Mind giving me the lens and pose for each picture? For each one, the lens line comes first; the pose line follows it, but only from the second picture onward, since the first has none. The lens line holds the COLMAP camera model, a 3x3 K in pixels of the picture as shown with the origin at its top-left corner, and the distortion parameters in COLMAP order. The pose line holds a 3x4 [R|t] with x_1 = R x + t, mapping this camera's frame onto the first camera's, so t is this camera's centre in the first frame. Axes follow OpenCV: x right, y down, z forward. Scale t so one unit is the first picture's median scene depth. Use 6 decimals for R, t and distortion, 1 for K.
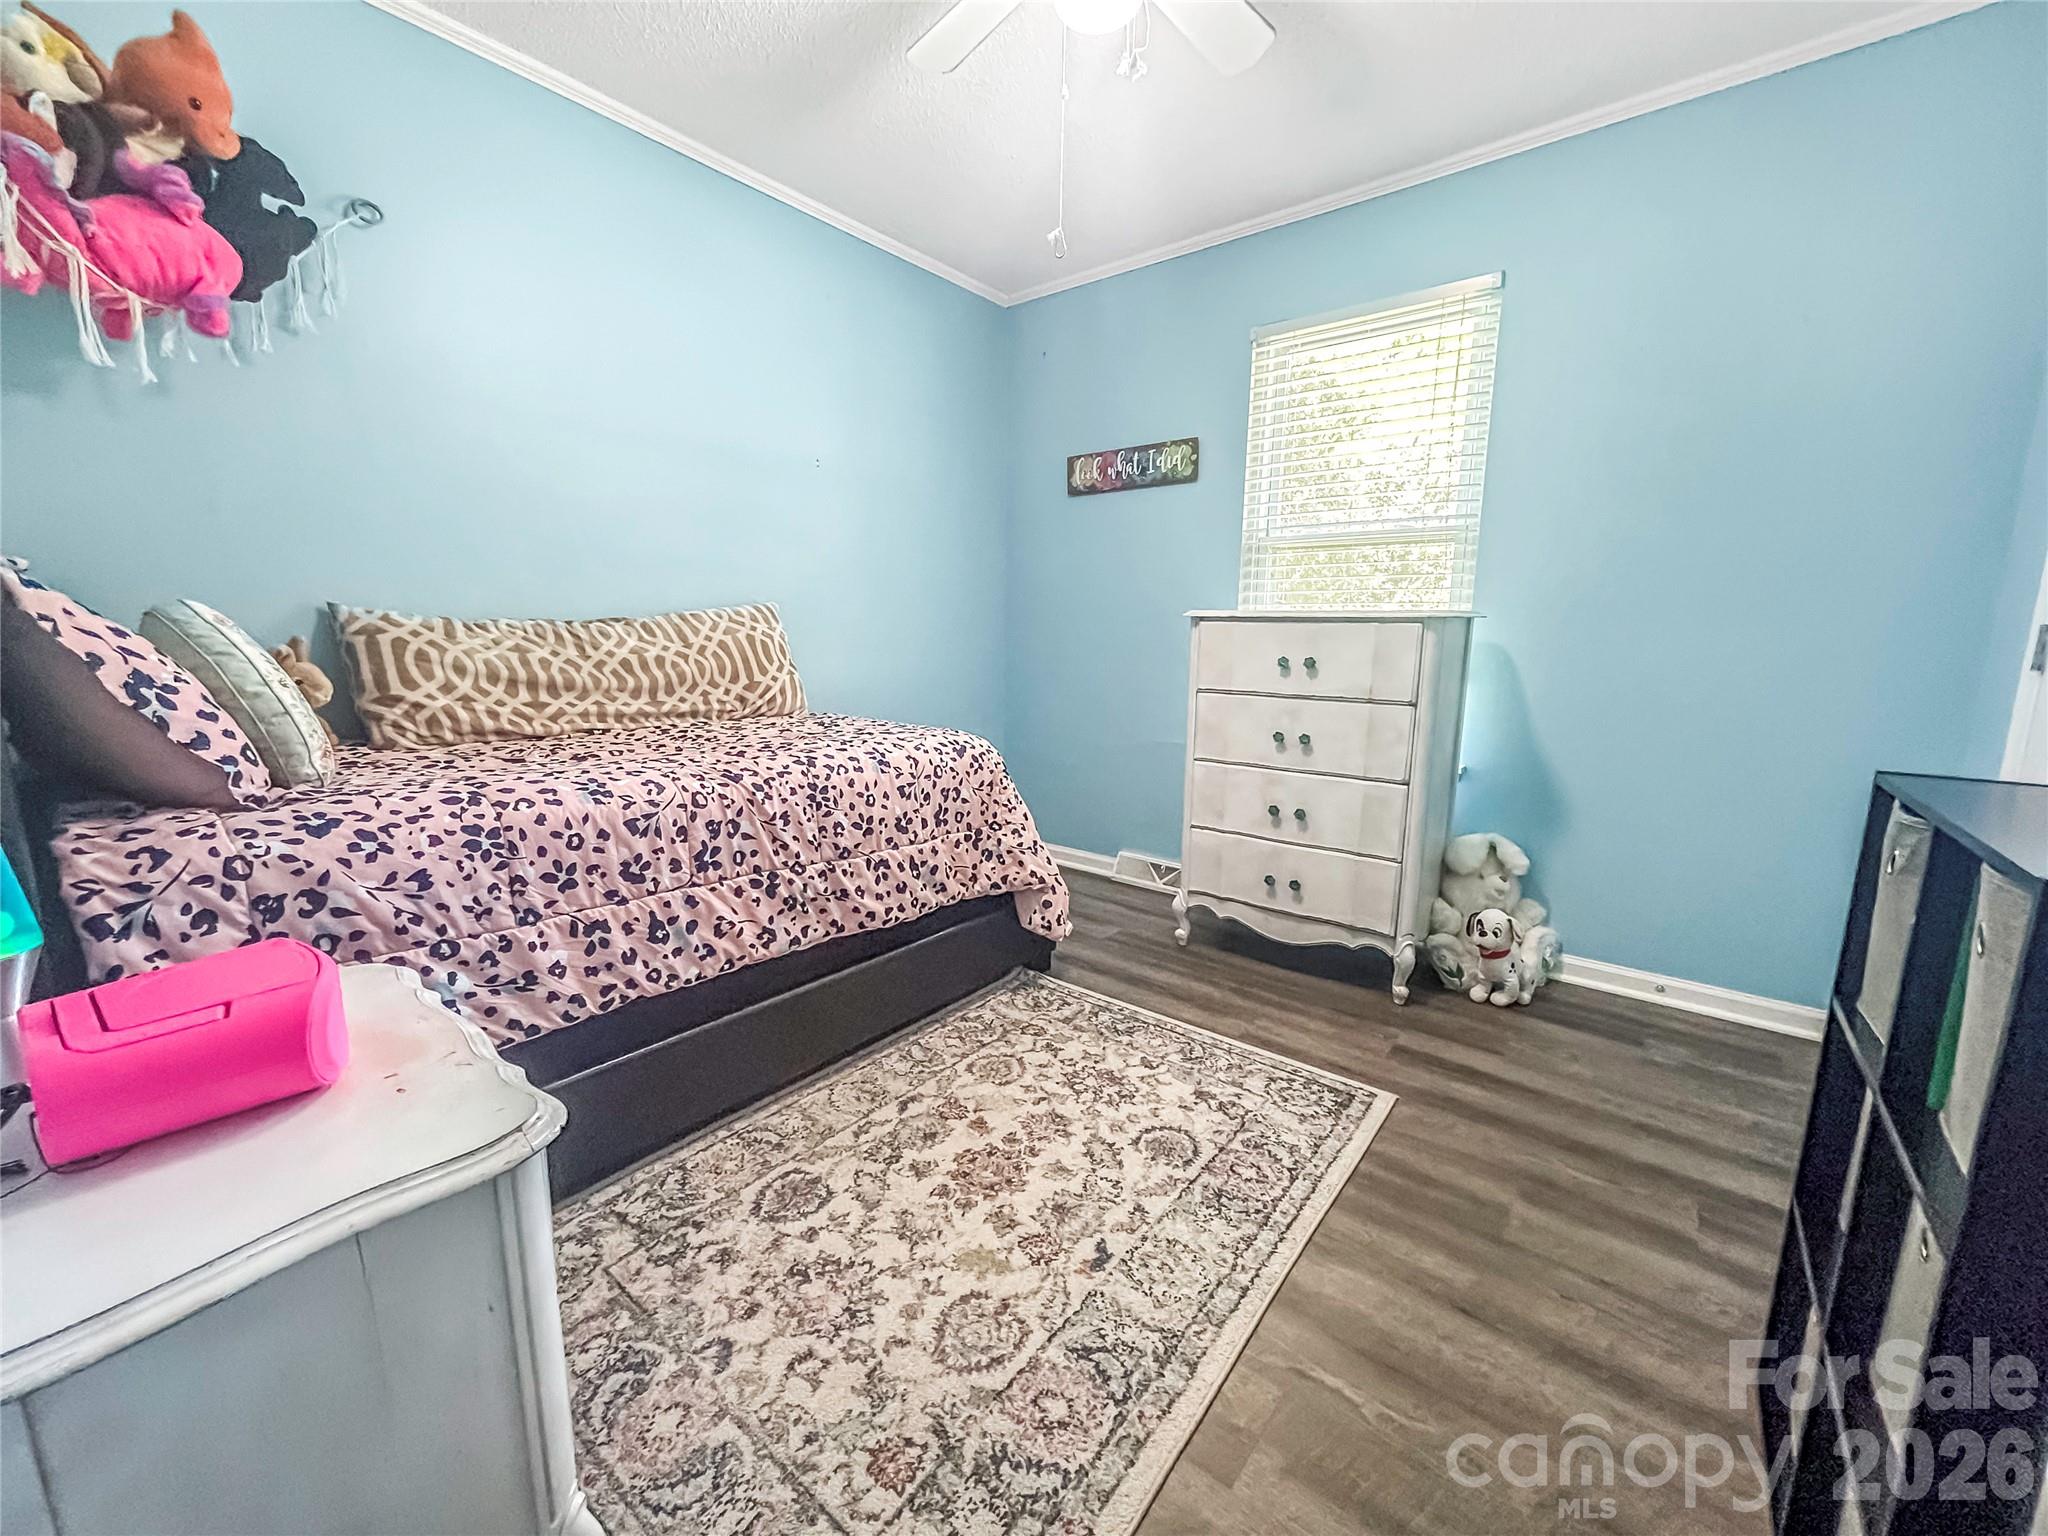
lens RADIAL K [[812.8, 0, 1021.0], [0, 812.8, 771.2], [0, 0, 1]] dist [-0.000833, 0.000107]
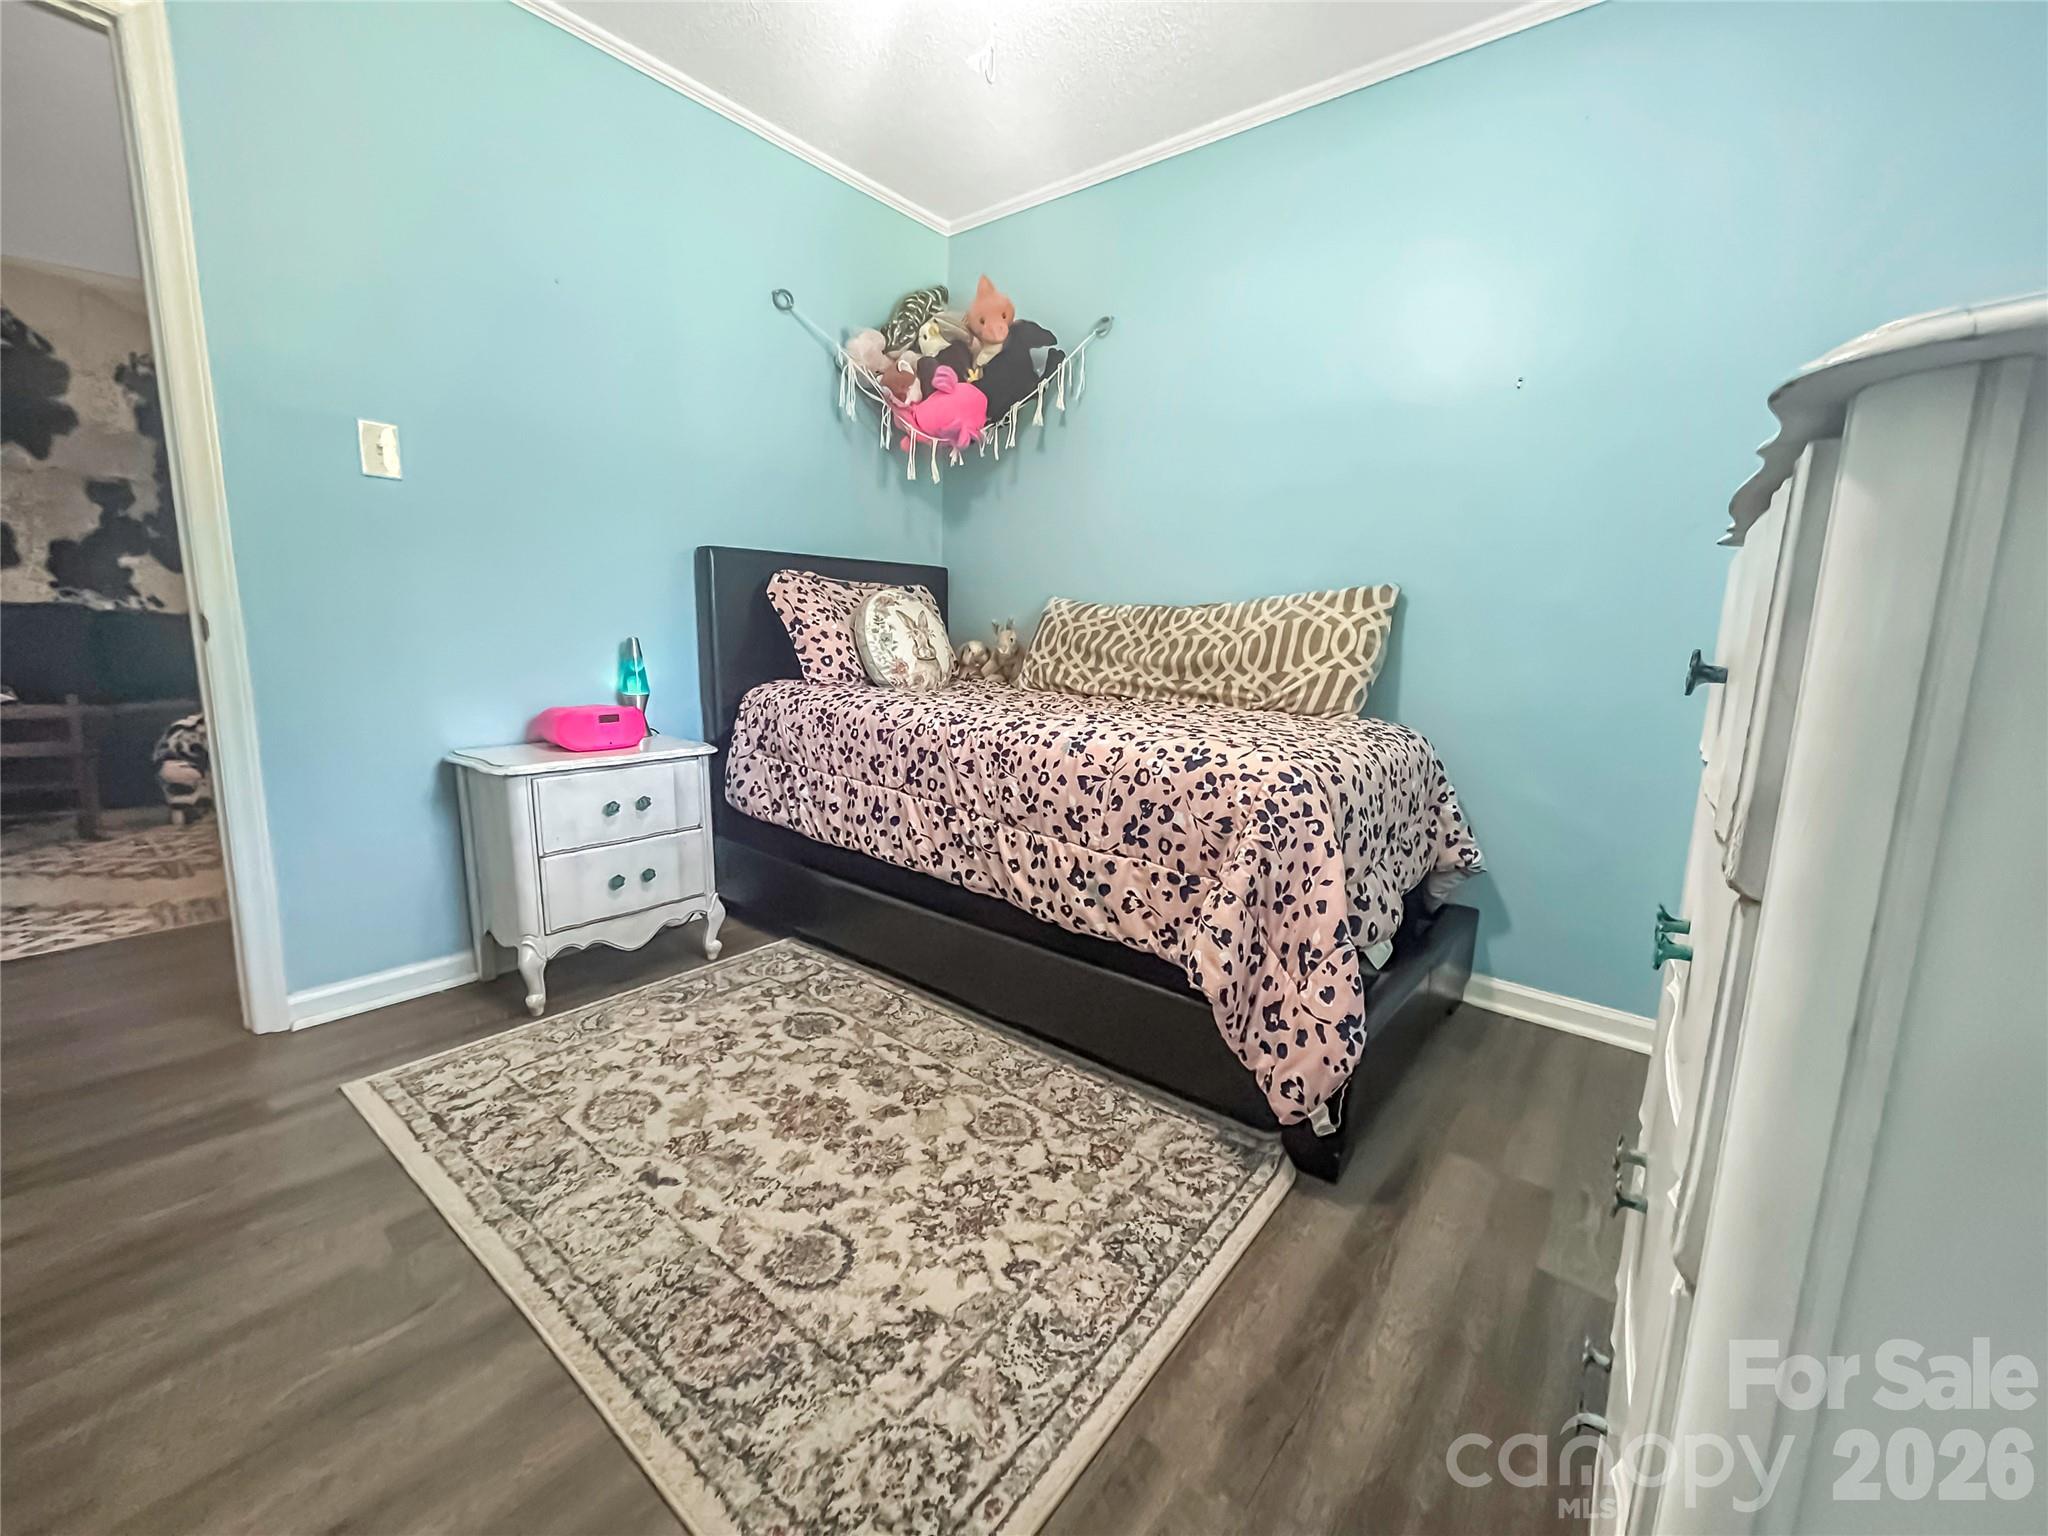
lens RADIAL K [[812.8, 0, 1022.8], [0, 812.8, 773.6], [0, 0, 1]] dist [-0.000833, 0.000107]
pose [[0.017098, 0.166237, -0.985938, 0.806909], [-0.209272, 0.964836, 0.159050, -0.123838], [0.977708, 0.203610, 0.051286, 1.011417]]
